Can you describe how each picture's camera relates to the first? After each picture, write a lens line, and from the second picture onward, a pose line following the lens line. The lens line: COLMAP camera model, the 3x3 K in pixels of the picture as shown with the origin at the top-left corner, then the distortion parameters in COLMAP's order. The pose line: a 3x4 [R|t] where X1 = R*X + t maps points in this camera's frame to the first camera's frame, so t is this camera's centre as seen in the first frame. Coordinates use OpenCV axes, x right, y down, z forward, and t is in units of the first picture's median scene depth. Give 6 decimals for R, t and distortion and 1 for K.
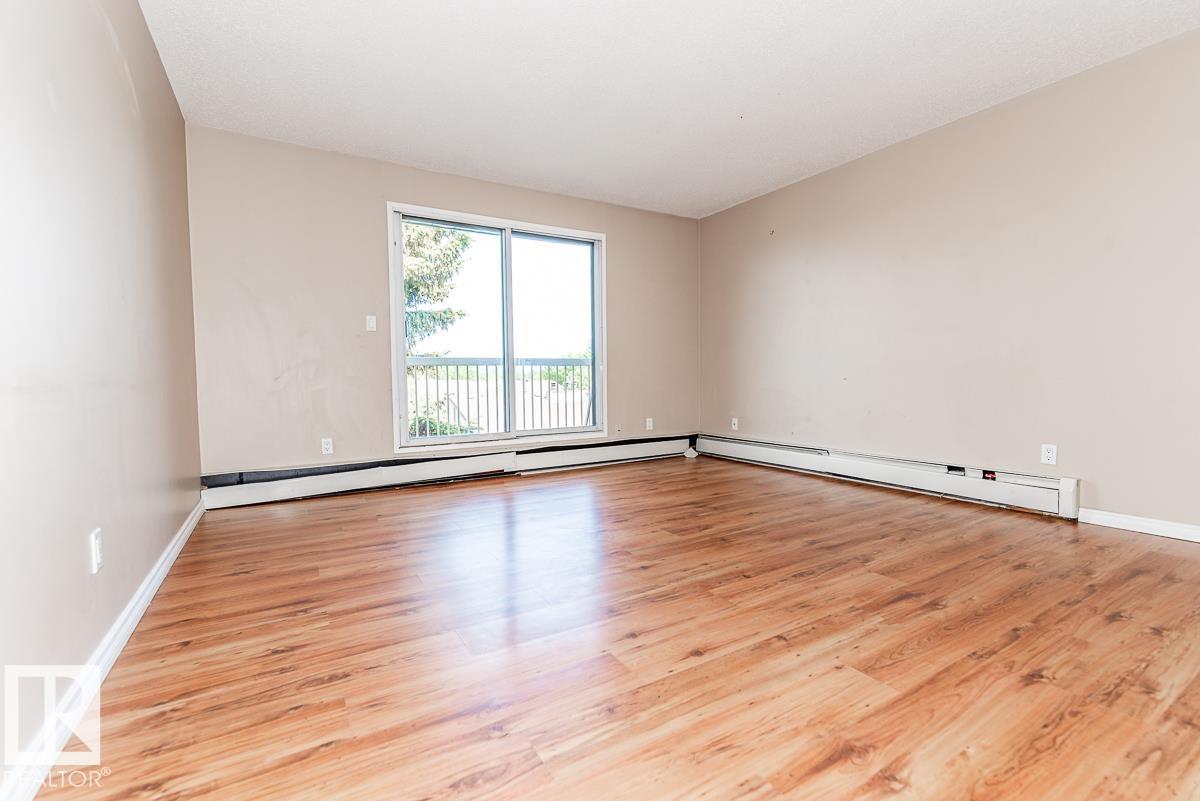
lens RADIAL K [[521.6, 0, 600.0], [0, 521.6, 400.5], [0, 0, 1]] dist [0.003330, 0.000179]
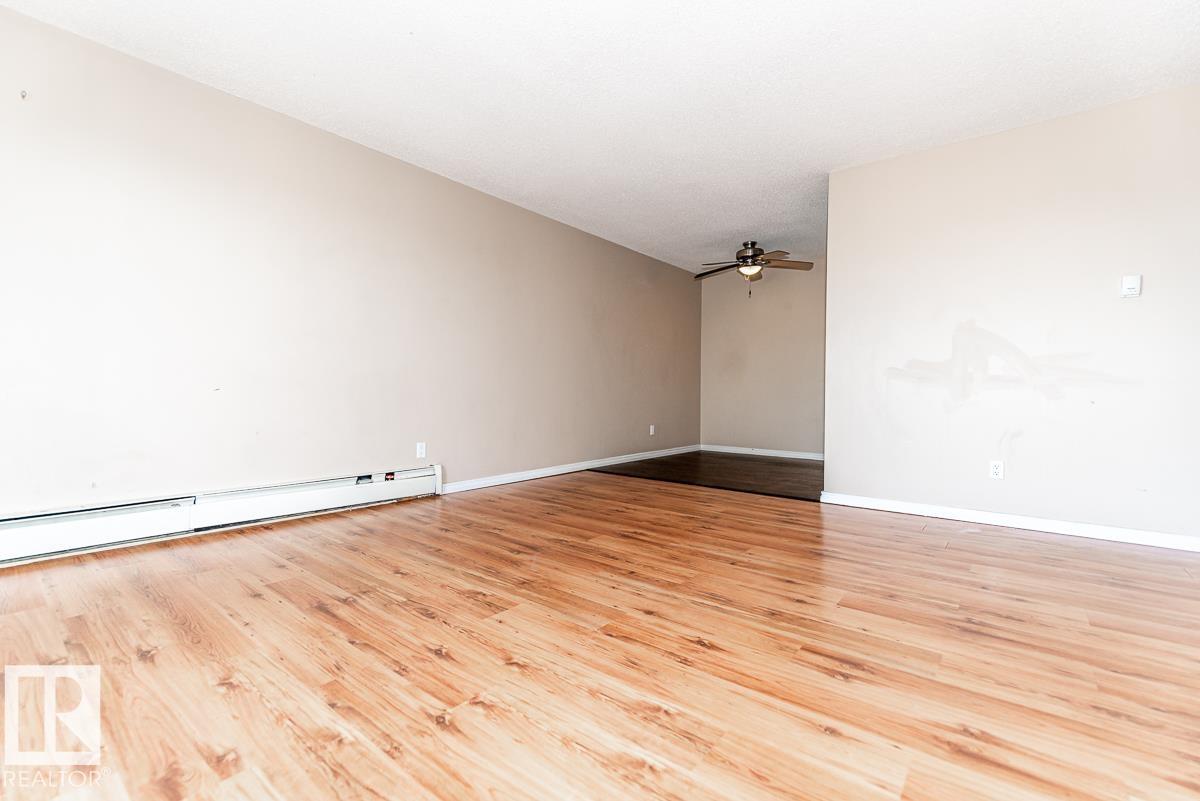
lens RADIAL K [[521.6, 0, 600.0], [0, 521.6, 400.5], [0, 0, 1]] dist [0.003330, 0.000179]
pose [[-0.341382, -0.005710, 0.939907, -0.678589], [0.035001, 0.999211, 0.018783, -0.038021], [-0.939273, 0.039310, -0.340912, 1.362195]]
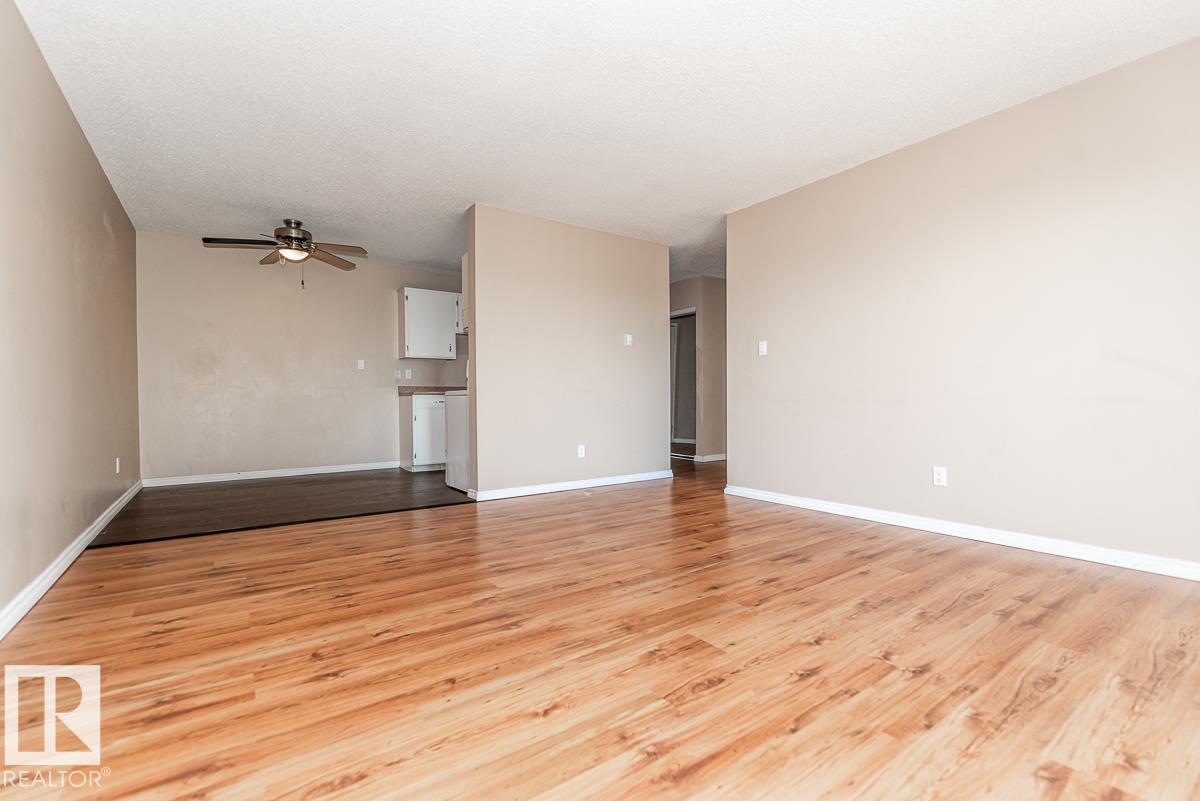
lens RADIAL K [[521.6, 0, 600.0], [0, 521.6, 400.5], [0, 0, 1]] dist [0.003330, 0.000179]
pose [[-0.997206, 0.015540, -0.073070, 0.381089], [0.011928, 0.998697, 0.049610, -0.098605], [0.073746, 0.048600, -0.996092, 2.001911]]
